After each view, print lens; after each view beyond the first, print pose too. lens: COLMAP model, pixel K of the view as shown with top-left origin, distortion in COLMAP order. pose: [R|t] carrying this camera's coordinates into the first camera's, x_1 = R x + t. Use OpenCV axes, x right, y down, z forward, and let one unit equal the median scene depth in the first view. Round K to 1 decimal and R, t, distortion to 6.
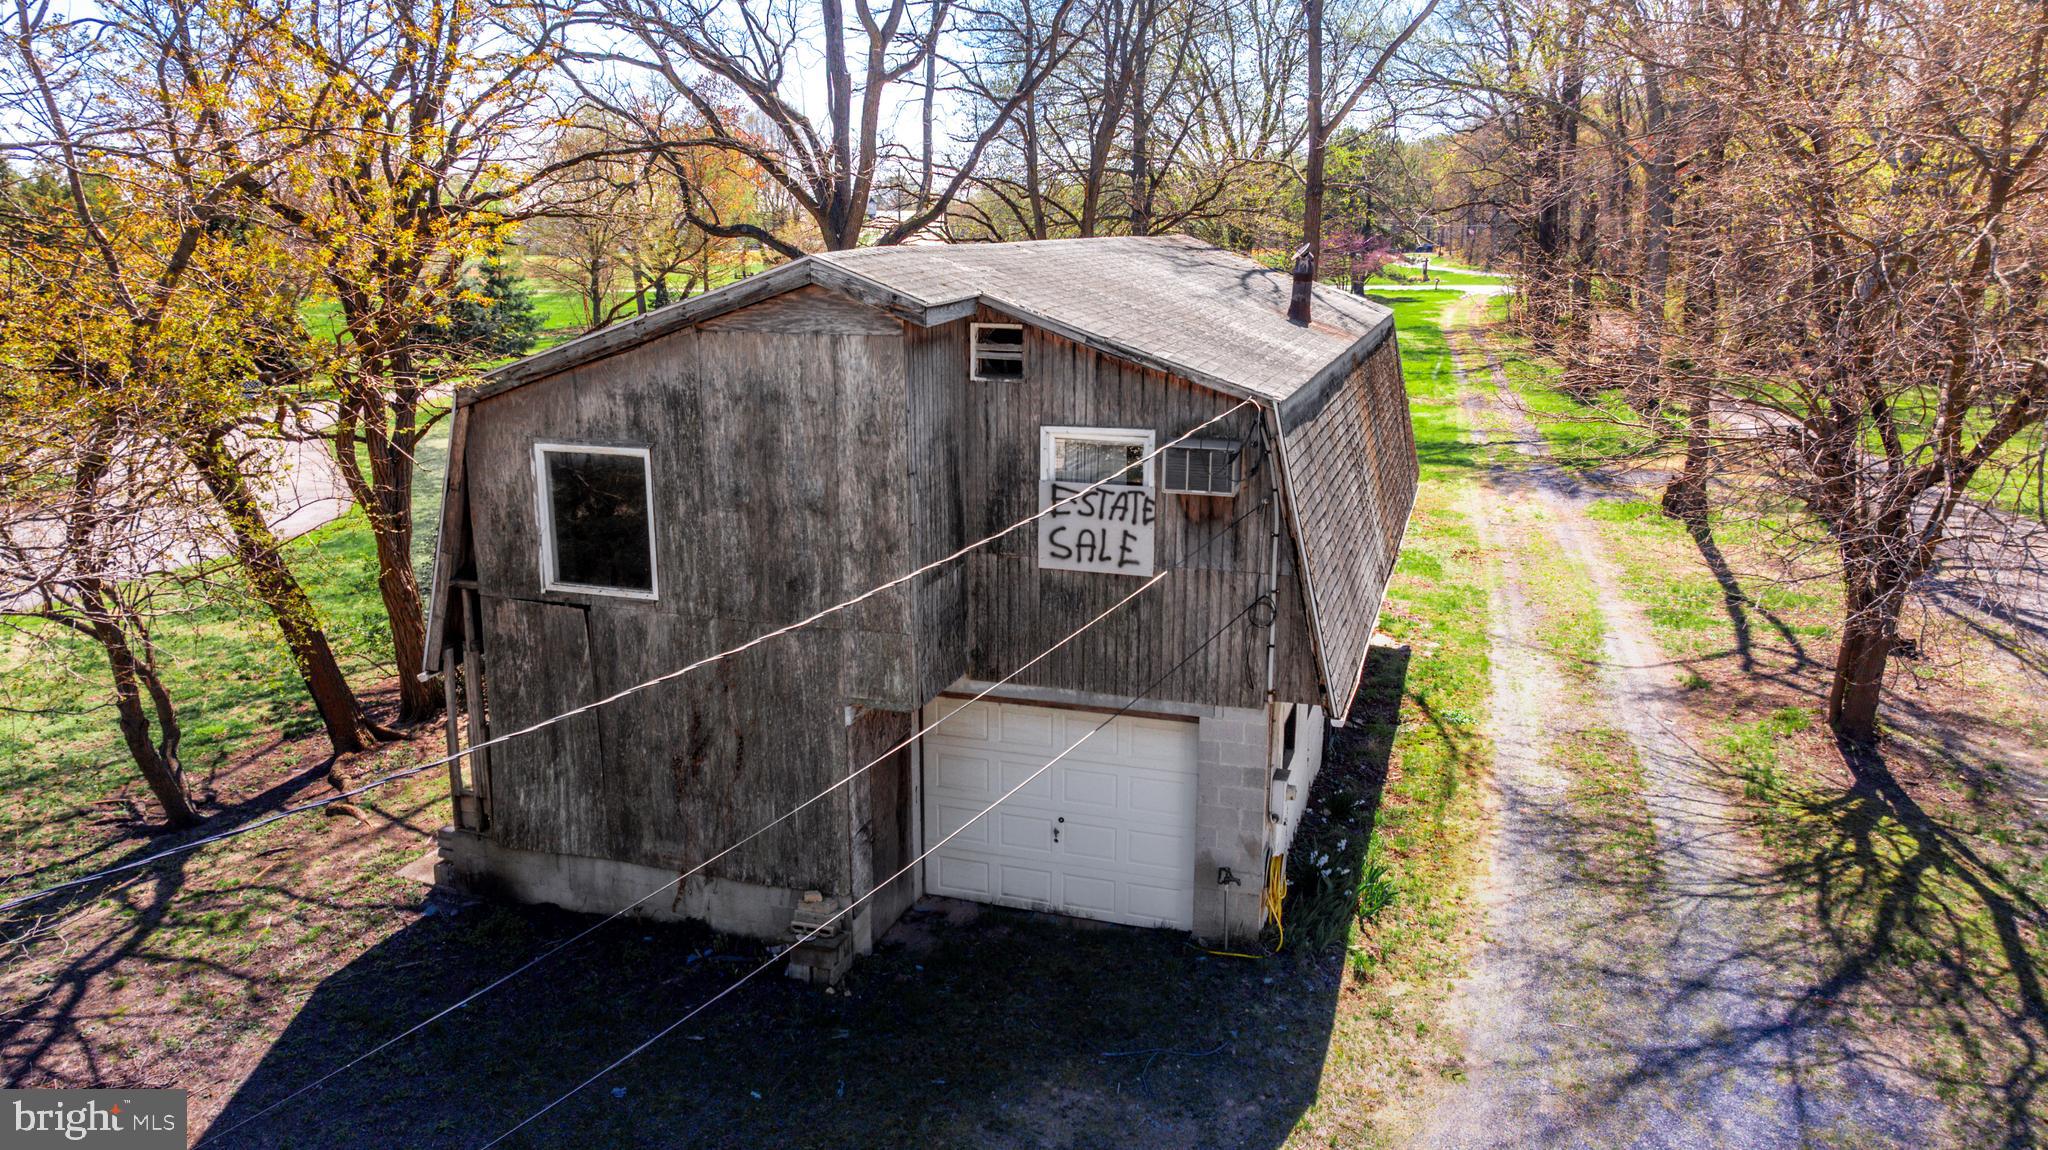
lens RADIAL K [[1439.7, 0, 1017.9], [0, 1439.7, 550.9], [0, 0, 1]] dist [-0.015630, 0.001934]
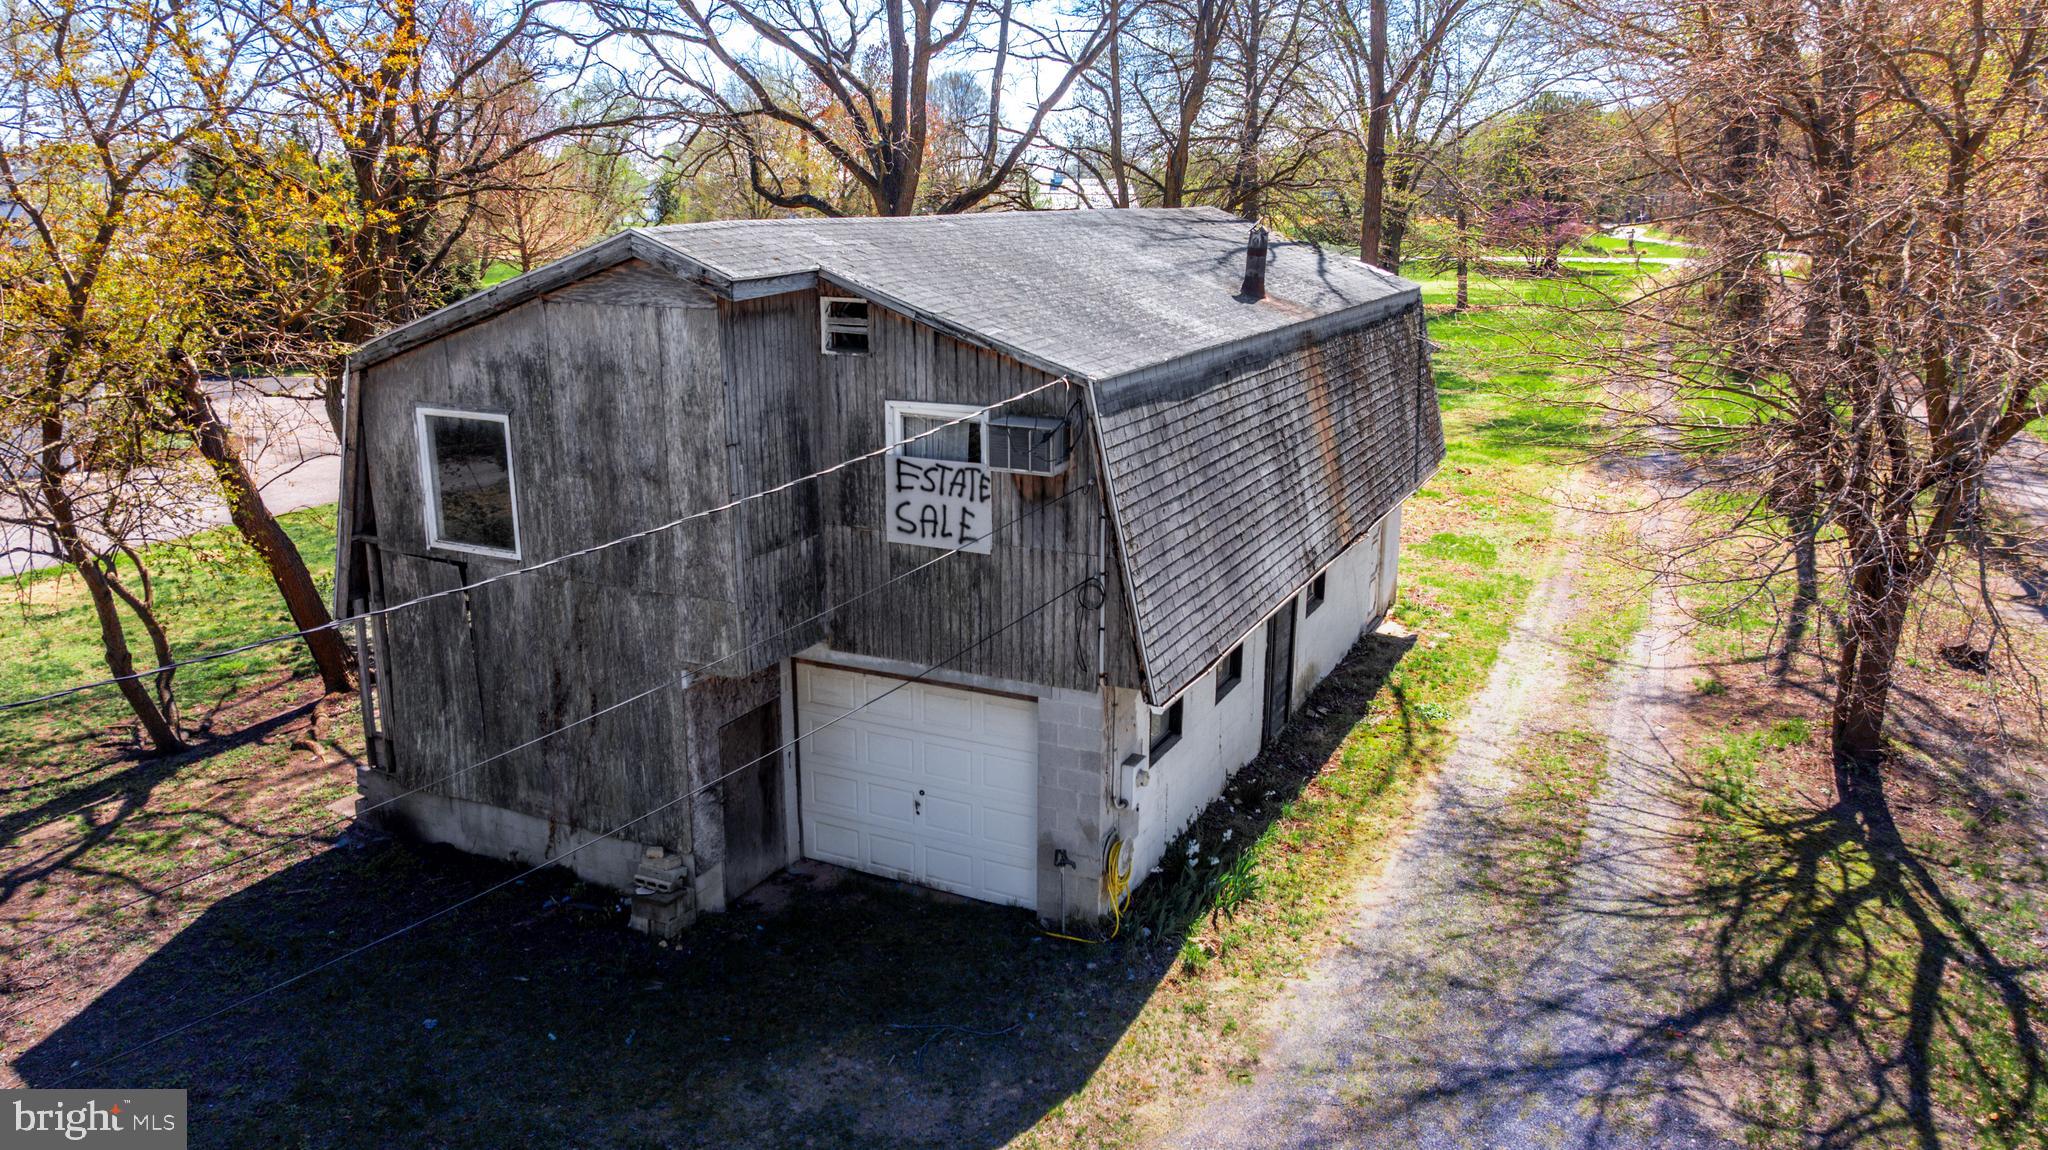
lens RADIAL K [[1439.7, 0, 1017.9], [0, 1439.7, 550.9], [0, 0, 1]] dist [-0.015630, 0.001934]
pose [[0.989917, 0.034449, -0.137396, 0.246736], [-0.031516, 0.999228, 0.023468, -0.008360], [0.138099, -0.018902, 0.990238, 0.017530]]
